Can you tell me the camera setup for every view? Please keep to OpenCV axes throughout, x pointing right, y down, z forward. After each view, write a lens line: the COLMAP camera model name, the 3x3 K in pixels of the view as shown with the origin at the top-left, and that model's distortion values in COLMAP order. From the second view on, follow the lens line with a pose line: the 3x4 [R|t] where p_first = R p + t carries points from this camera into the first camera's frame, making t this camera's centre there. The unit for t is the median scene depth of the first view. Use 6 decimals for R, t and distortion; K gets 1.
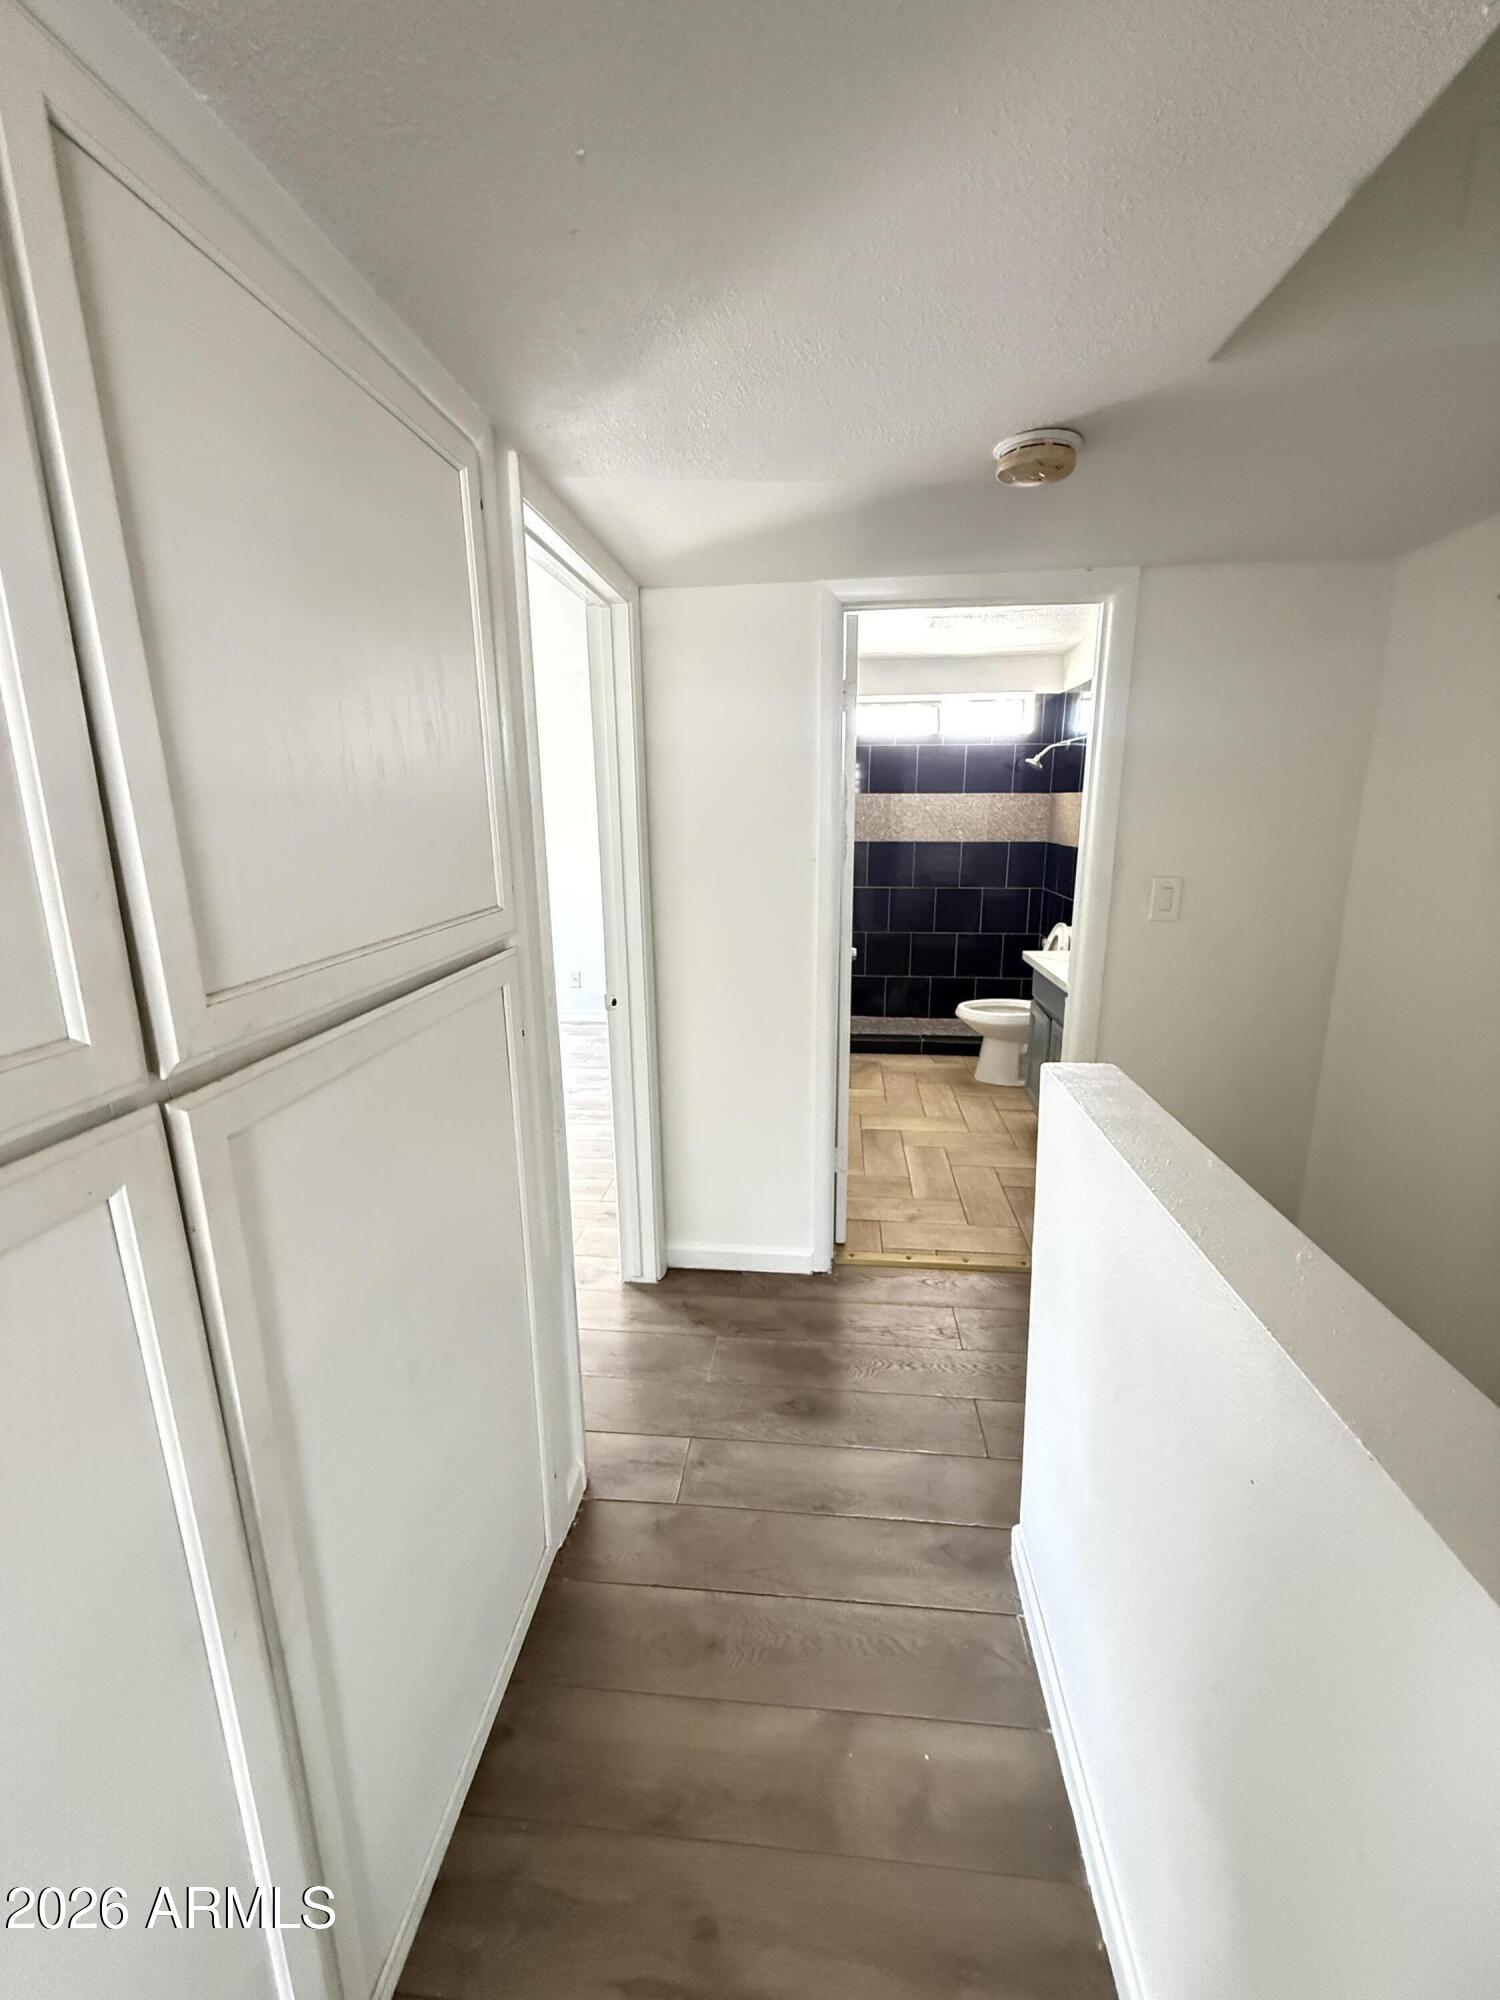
lens RADIAL K [[798.1, 0, 749.2], [0, 798.1, 992.3], [0, 0, 1]] dist [0.000521, 0.000207]
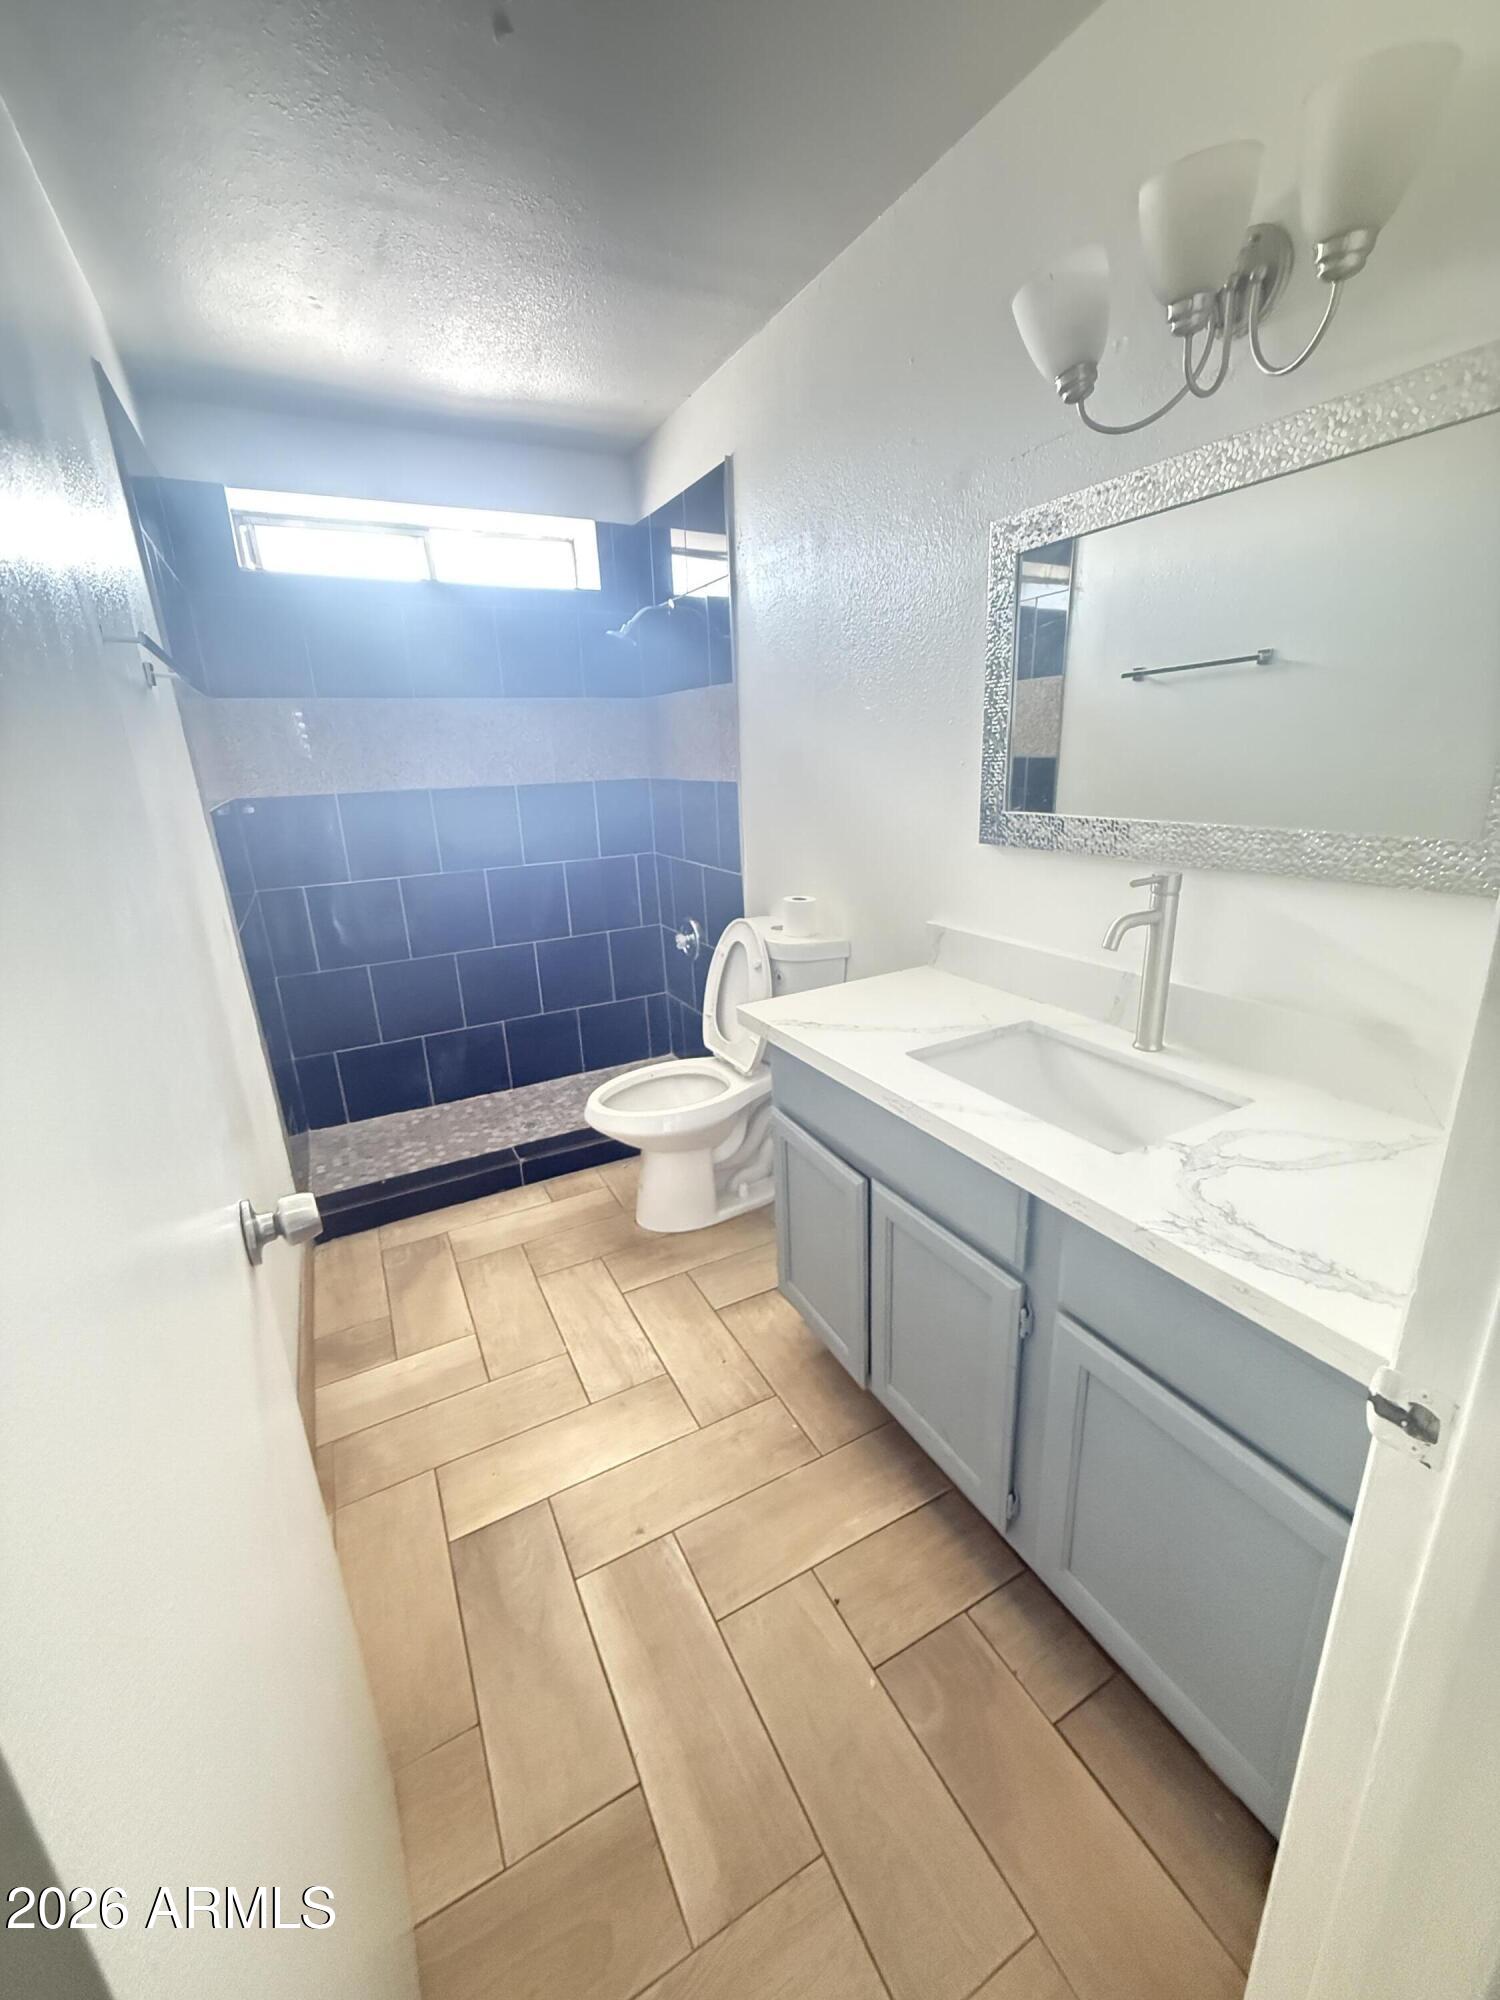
lens RADIAL K [[798.1, 0, 749.2], [0, 798.1, 992.3], [0, 0, 1]] dist [0.000521, 0.000207]
pose [[0.829521, -0.186808, 0.526306, 0.093306], [0.157566, 0.982396, 0.100352, -0.089206], [-0.535788, -0.000316, 0.844353, 0.519850]]
